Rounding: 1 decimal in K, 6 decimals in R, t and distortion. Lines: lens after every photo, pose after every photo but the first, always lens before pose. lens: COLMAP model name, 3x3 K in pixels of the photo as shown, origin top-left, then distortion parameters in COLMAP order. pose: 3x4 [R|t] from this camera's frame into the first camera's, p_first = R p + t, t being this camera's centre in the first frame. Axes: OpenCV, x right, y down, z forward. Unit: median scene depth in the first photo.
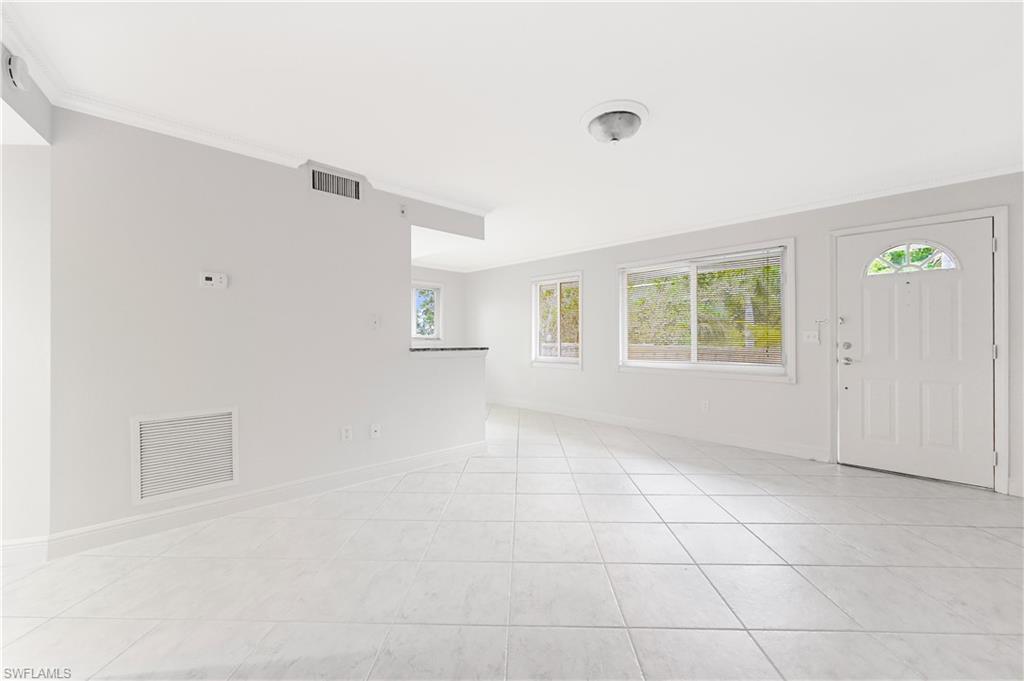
lens RADIAL K [[414.0, 0, 514.9], [0, 414.0, 338.6], [0, 0, 1]] dist [0.002245, -0.000031]
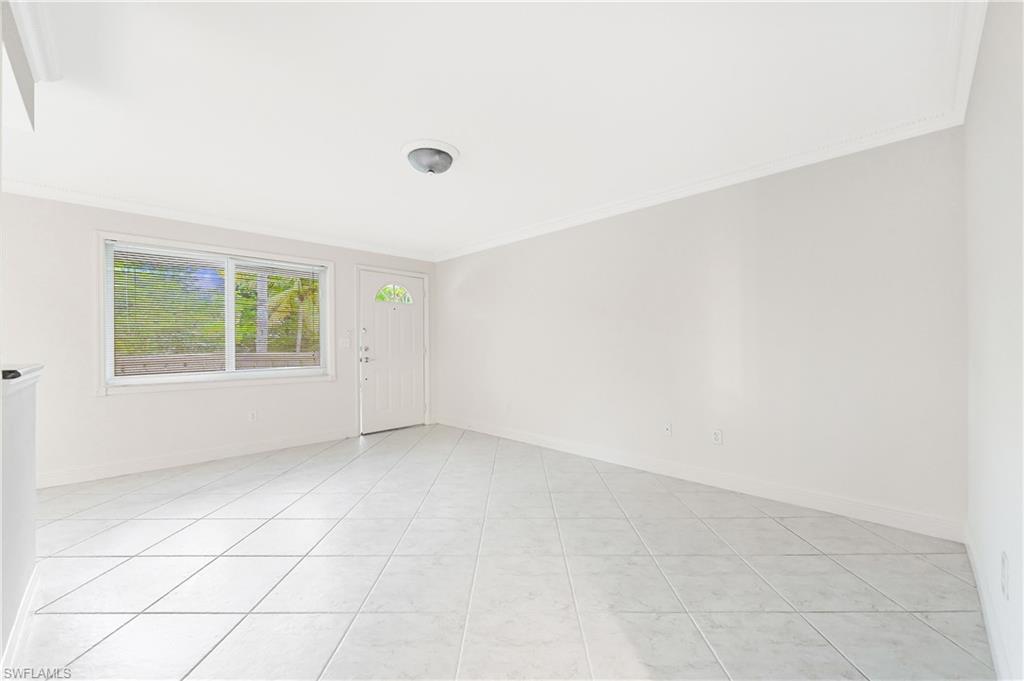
lens RADIAL K [[414.0, 0, 515.8], [0, 414.0, 340.6], [0, 0, 1]] dist [0.002245, -0.000031]
pose [[-0.024811, 0.003219, 0.999687, -0.559254], [0.006200, 0.999976, -0.003066, -0.003175], [-0.999673, 0.006122, -0.024830, 0.486506]]
